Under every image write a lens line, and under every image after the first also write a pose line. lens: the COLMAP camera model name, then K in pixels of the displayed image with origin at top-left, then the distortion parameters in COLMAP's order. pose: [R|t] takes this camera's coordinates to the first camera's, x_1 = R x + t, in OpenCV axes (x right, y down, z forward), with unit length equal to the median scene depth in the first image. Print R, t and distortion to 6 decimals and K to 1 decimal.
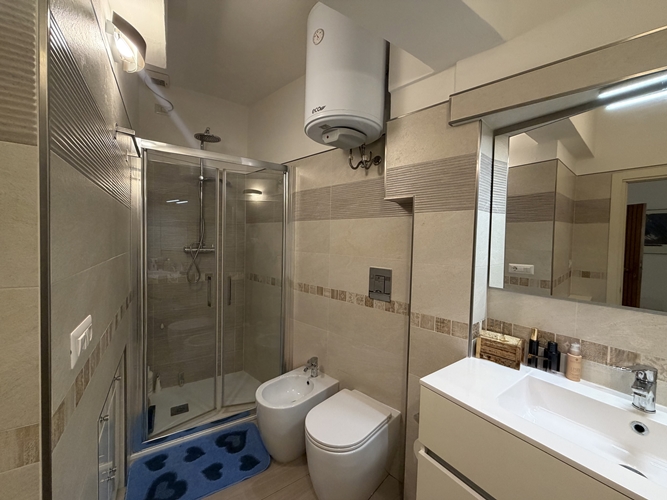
lens RADIAL K [[264.4, 0, 330.6], [0, 264.4, 250.1], [0, 0, 1]] dist [-0.002374, 0.000170]
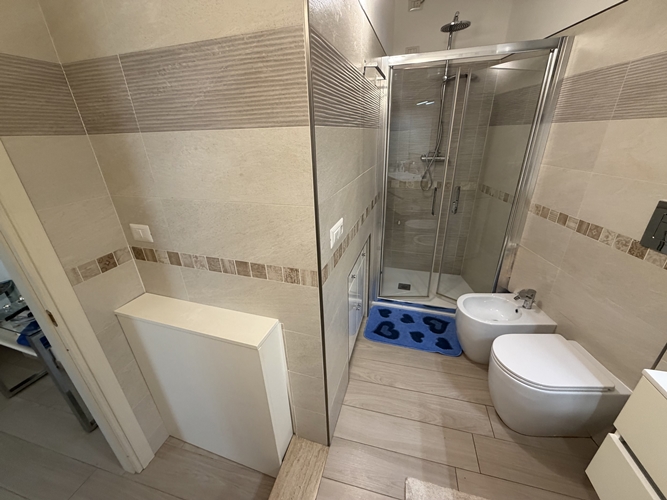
lens RADIAL K [[264.4, 0, 332.1], [0, 264.4, 248.5], [0, 0, 1]] dist [-0.002374, 0.000170]
pose [[0.647016, 0.260790, -0.716491, 0.112931], [0.022088, 0.932884, 0.359500, -0.070147], [0.762156, -0.248428, 0.597830, -0.029208]]
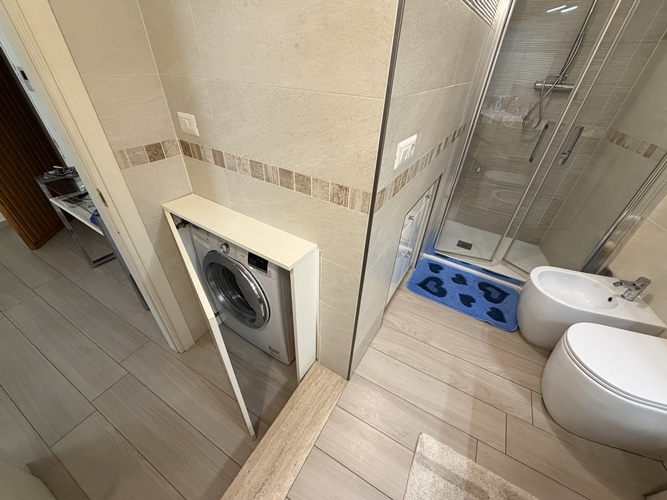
lens RADIAL K [[264.4, 0, 333.5], [0, 264.4, 249.3], [0, 0, 1]] dist [-0.002374, 0.000170]
pose [[0.437153, 0.516312, -0.736423, 0.052590], [-0.057707, 0.833220, 0.549922, 0.013579], [0.897534, -0.197904, 0.394039, 0.018302]]
